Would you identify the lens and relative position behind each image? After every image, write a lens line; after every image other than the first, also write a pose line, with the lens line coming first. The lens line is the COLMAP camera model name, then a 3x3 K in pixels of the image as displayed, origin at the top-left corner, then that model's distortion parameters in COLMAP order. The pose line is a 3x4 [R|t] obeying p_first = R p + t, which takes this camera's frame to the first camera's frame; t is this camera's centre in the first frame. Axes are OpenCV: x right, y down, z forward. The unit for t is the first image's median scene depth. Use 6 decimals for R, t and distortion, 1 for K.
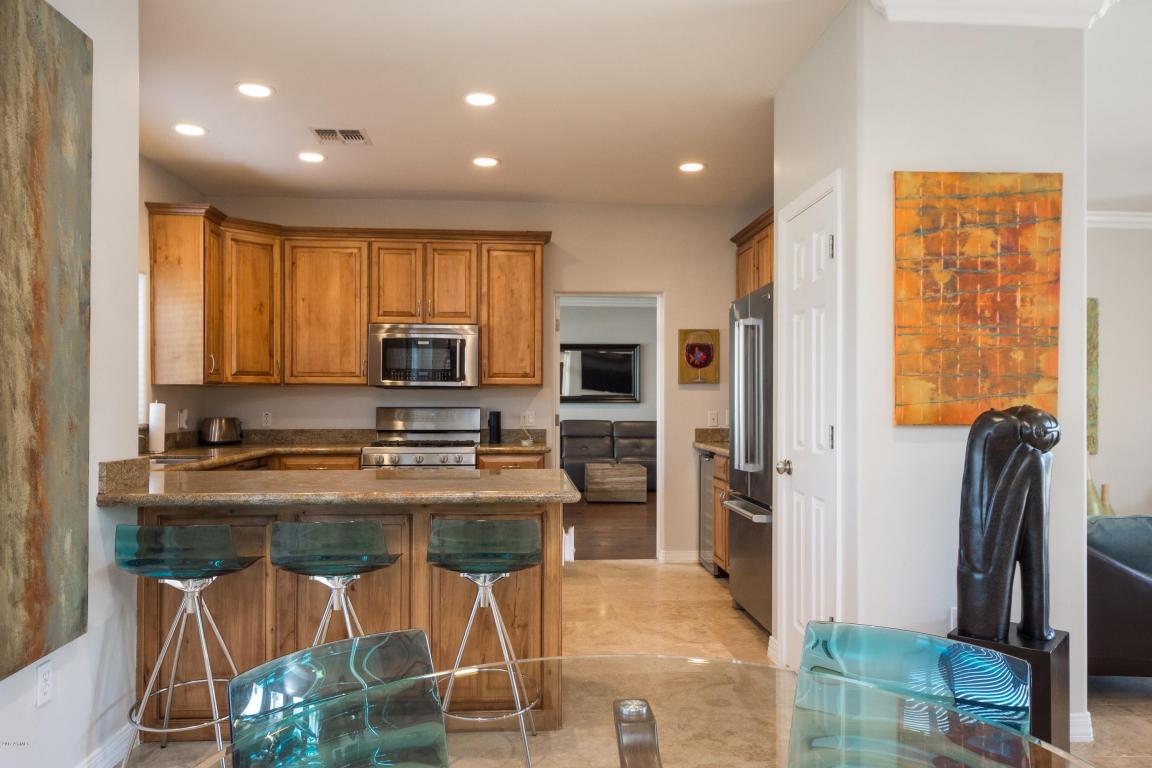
lens RADIAL K [[839.2, 0, 574.6], [0, 839.2, 390.8], [0, 0, 1]] dist [0.005703, 0.001123]
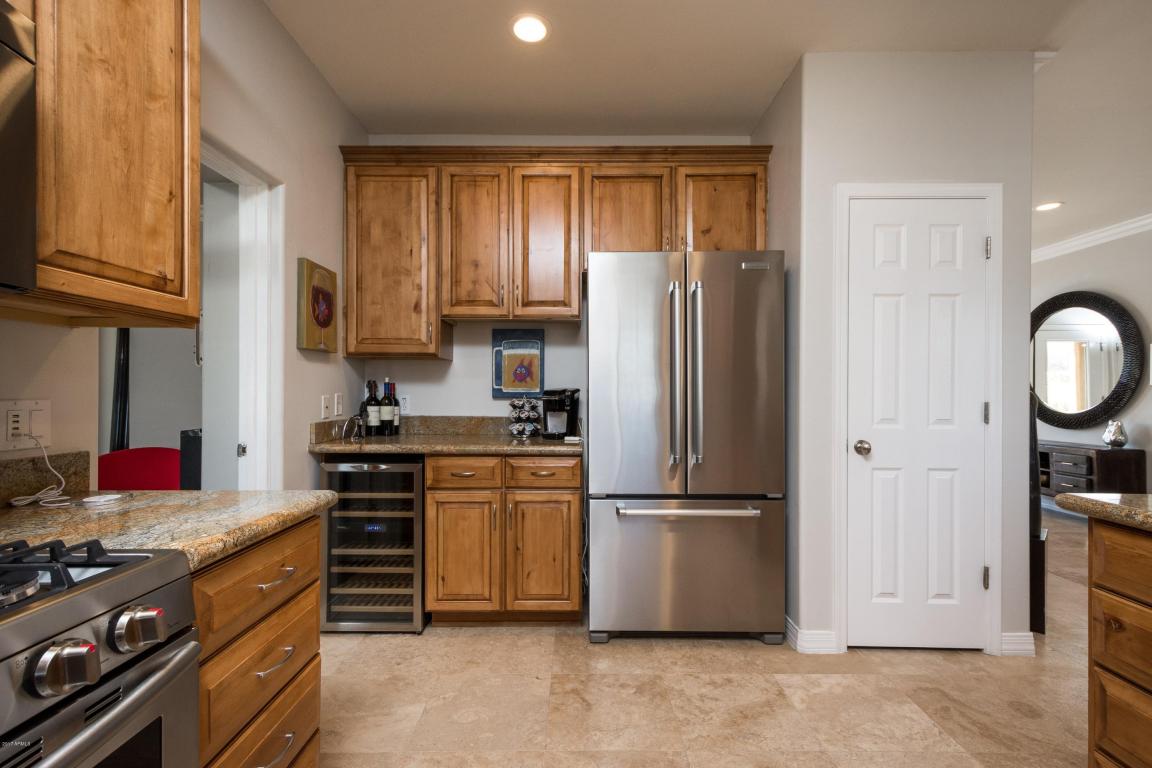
lens RADIAL K [[510.5, 0, 574.5], [0, 510.5, 389.5], [0, 0, 1]] dist [0.002983, 0.000463]
pose [[0.068897, 0.002315, 0.997621, -0.241473], [-0.014053, 0.999900, -0.001350, 0.019369], [-0.997525, -0.013927, 0.068922, 0.837046]]
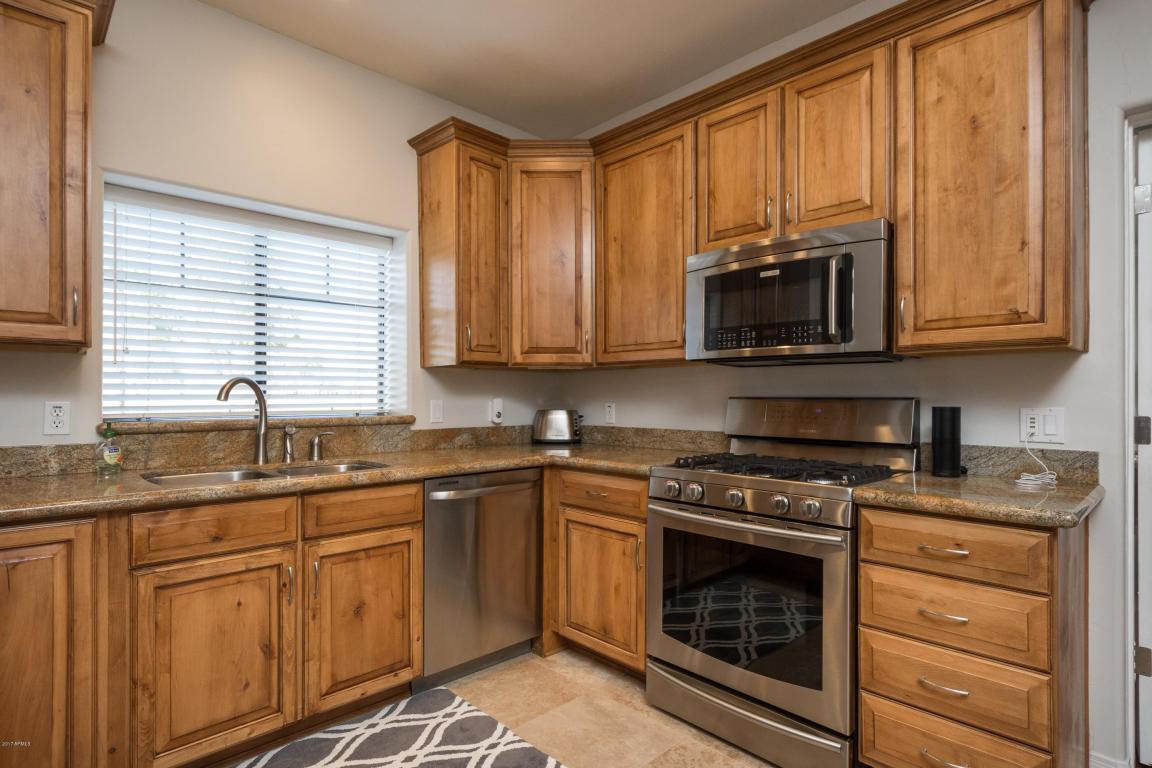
lens RADIAL K [[591.3, 0, 573.1], [0, 591.3, 396.0], [0, 0, 1]] dist [-0.003406, -0.000242]
pose [[0.646322, -0.000833, -0.763064, 0.020870], [0.008116, 0.999950, 0.005783, 0.015615], [0.763022, -0.009931, 0.646297, 0.658482]]
